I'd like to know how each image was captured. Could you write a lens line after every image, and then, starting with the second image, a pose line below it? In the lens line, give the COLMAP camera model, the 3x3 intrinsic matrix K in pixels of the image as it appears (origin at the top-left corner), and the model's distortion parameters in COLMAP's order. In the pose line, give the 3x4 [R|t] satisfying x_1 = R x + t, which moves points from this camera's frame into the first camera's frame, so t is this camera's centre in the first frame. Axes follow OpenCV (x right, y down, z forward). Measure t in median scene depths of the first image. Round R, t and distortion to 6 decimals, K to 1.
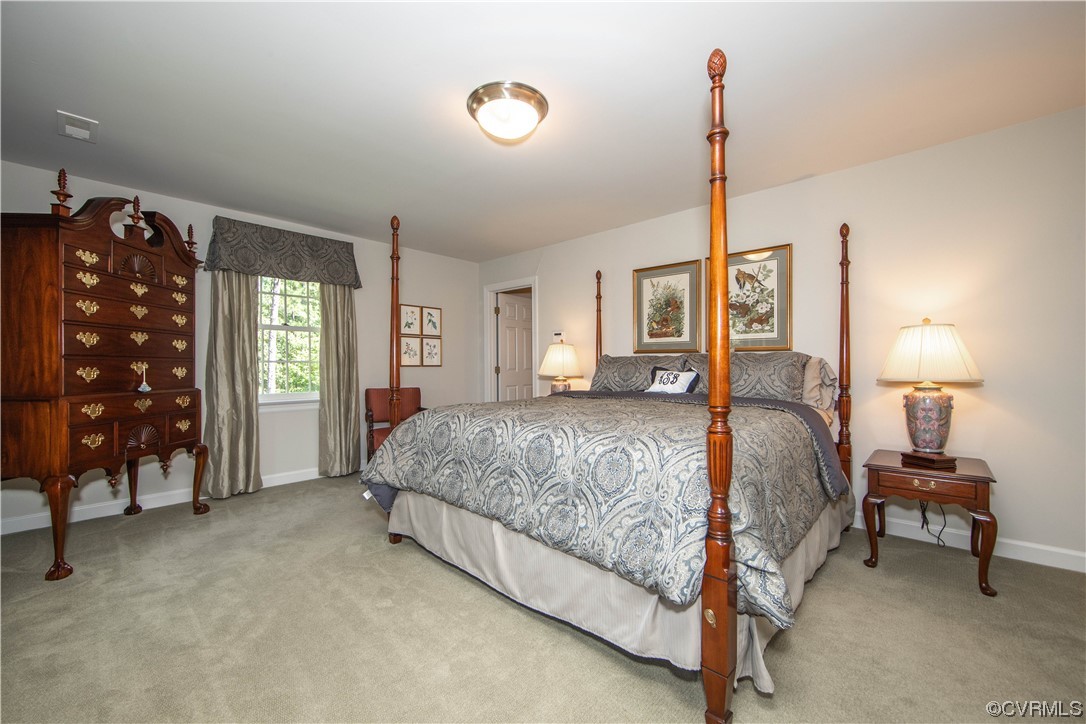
lens RADIAL K [[448.8, 0, 540.7], [0, 448.8, 362.0], [0, 0, 1]] dist [-0.004509, 0.000119]
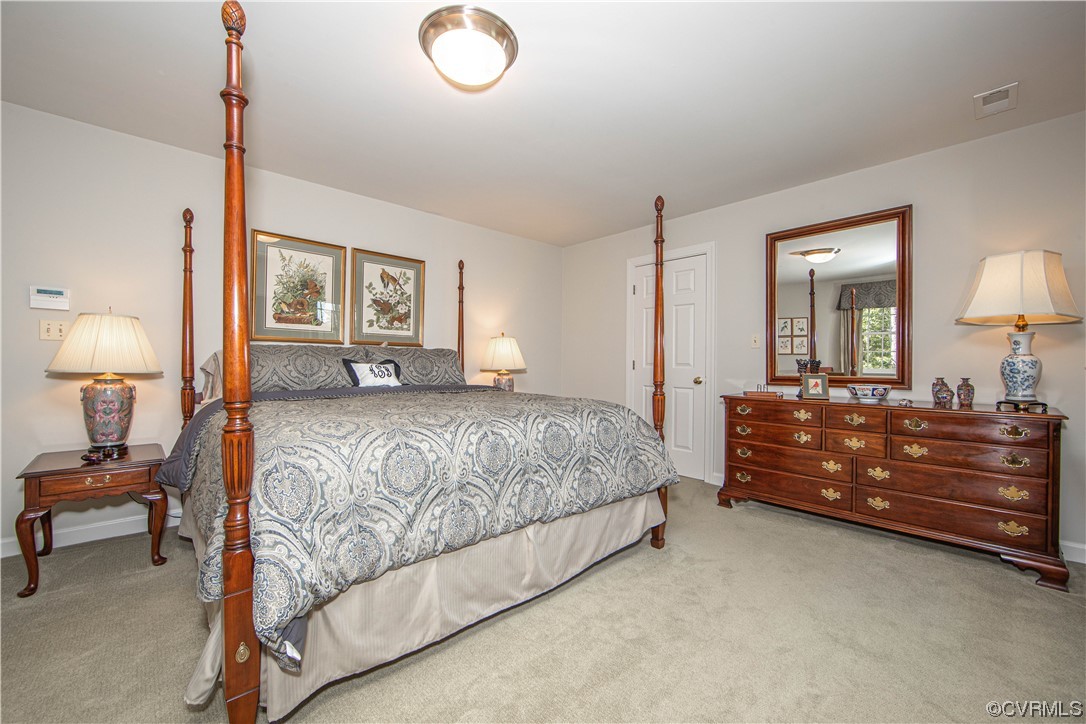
lens RADIAL K [[432.7, 0, 541.8], [0, 432.7, 364.0], [0, 0, 1]] dist [-0.007520, 0.000347]
pose [[0.061325, -0.002432, 0.998115, -0.590442], [-0.021844, 0.999754, 0.003778, 0.010370], [-0.997879, -0.022034, 0.061257, 0.554518]]
